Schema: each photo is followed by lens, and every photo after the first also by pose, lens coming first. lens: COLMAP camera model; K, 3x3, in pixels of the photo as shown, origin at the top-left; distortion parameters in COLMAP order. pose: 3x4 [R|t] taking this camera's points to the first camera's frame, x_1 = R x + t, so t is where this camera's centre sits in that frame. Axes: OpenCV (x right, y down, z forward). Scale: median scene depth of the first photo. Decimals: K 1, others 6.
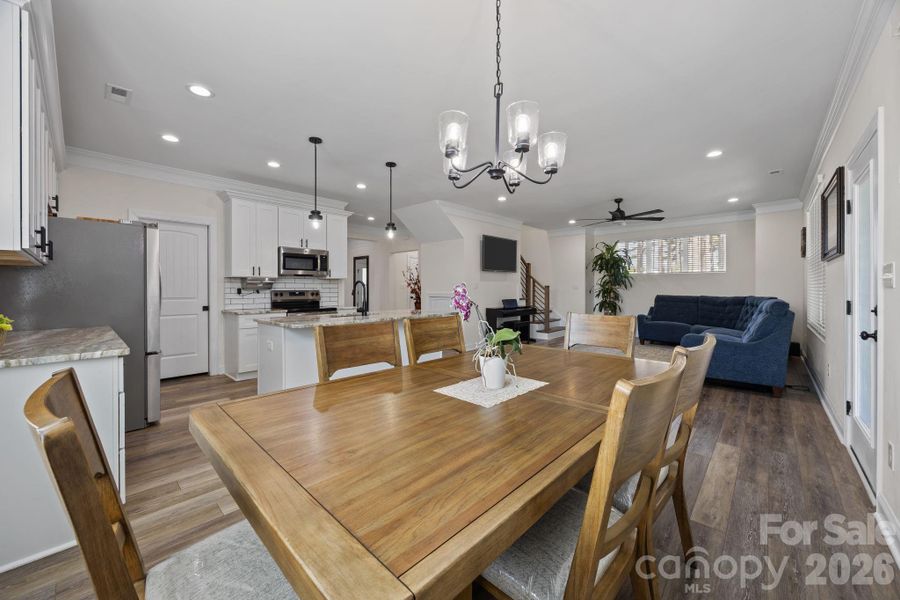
lens RADIAL K [[344.2, 0, 449.8], [0, 344.2, 290.9], [0, 0, 1]] dist [-0.004683, -0.000221]
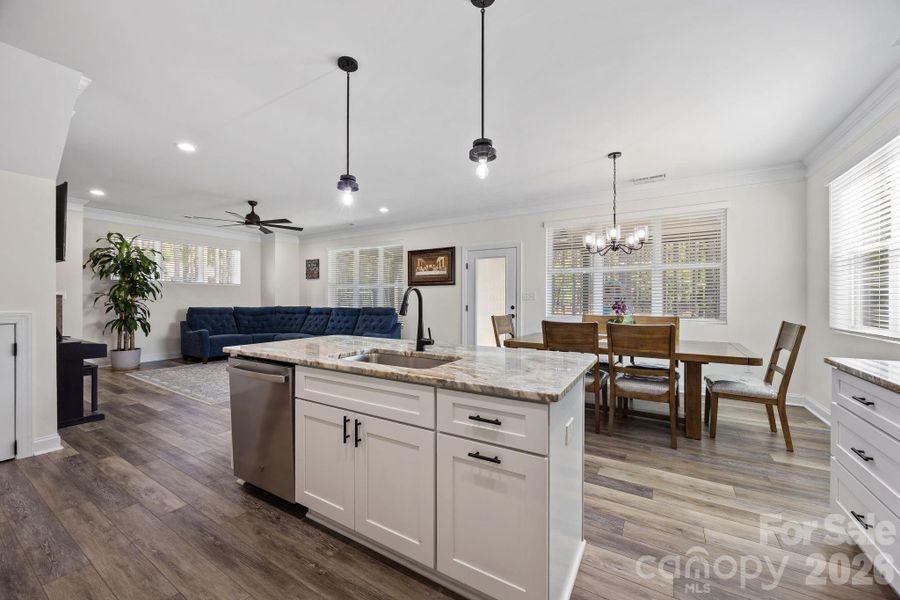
lens RADIAL K [[344.2, 0, 448.7], [0, 344.2, 297.8], [0, 0, 1]] dist [-0.004683, -0.000221]
pose [[-0.195130, 0.003919, 0.980770, -0.530155], [0.005045, 0.999983, -0.002992, -0.008224], [-0.980764, 0.004364, -0.195147, 0.708806]]
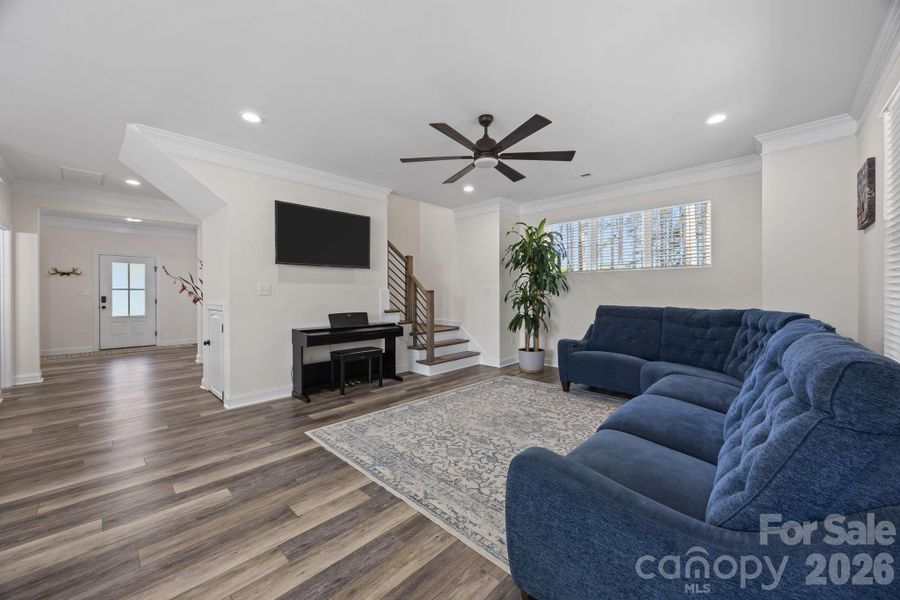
lens RADIAL K [[344.2, 0, 451.4], [0, 344.2, 295.7], [0, 0, 1]] dist [-0.004683, -0.000221]
pose [[0.999901, -0.002356, -0.013908, 0.473248], [0.002310, 0.999992, -0.003333, -0.004232], [0.013916, 0.003301, 0.999898, 0.525222]]
